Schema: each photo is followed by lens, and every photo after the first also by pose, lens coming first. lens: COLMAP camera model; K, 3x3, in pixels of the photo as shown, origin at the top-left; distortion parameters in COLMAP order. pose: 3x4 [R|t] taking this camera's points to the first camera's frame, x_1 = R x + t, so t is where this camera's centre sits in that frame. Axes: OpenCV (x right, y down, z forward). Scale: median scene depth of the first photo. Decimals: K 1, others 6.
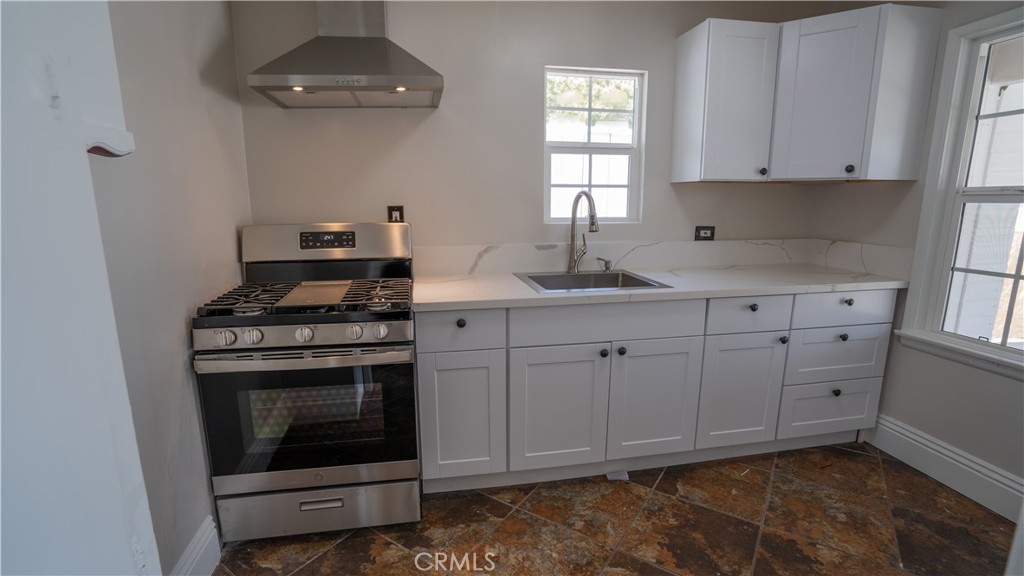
lens RADIAL K [[487.2, 0, 512.0], [0, 487.2, 288.0], [0, 0, 1]] dist [-0.054239, 0.024369]
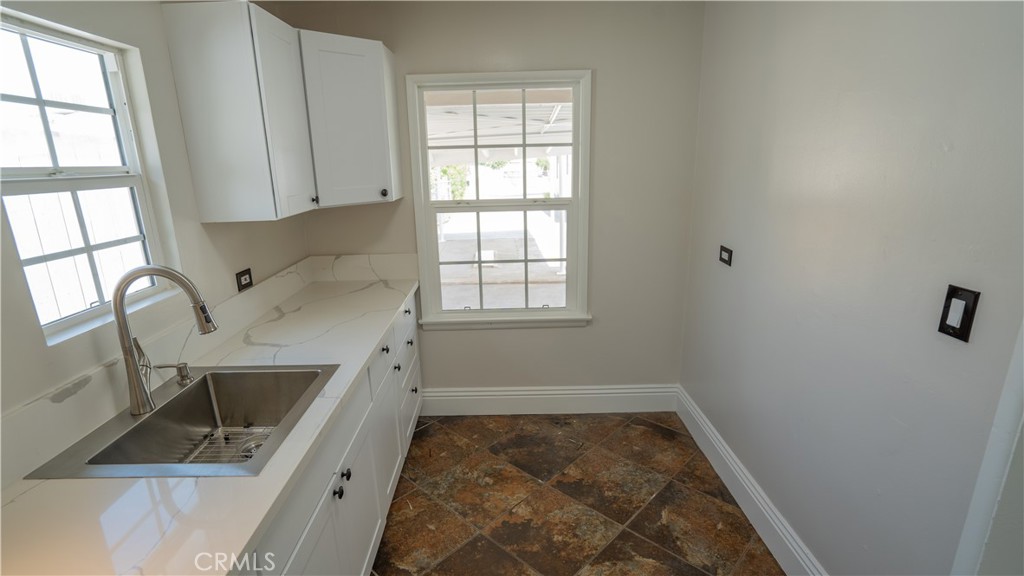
lens RADIAL K [[487.2, 0, 512.0], [0, 487.2, 288.0], [0, 0, 1]] dist [-0.054239, 0.024369]
pose [[0.174681, -0.256160, 0.950720, -0.305796], [0.193965, 0.955597, 0.221836, -0.221606], [-0.965331, 0.145656, 0.216611, 0.498938]]
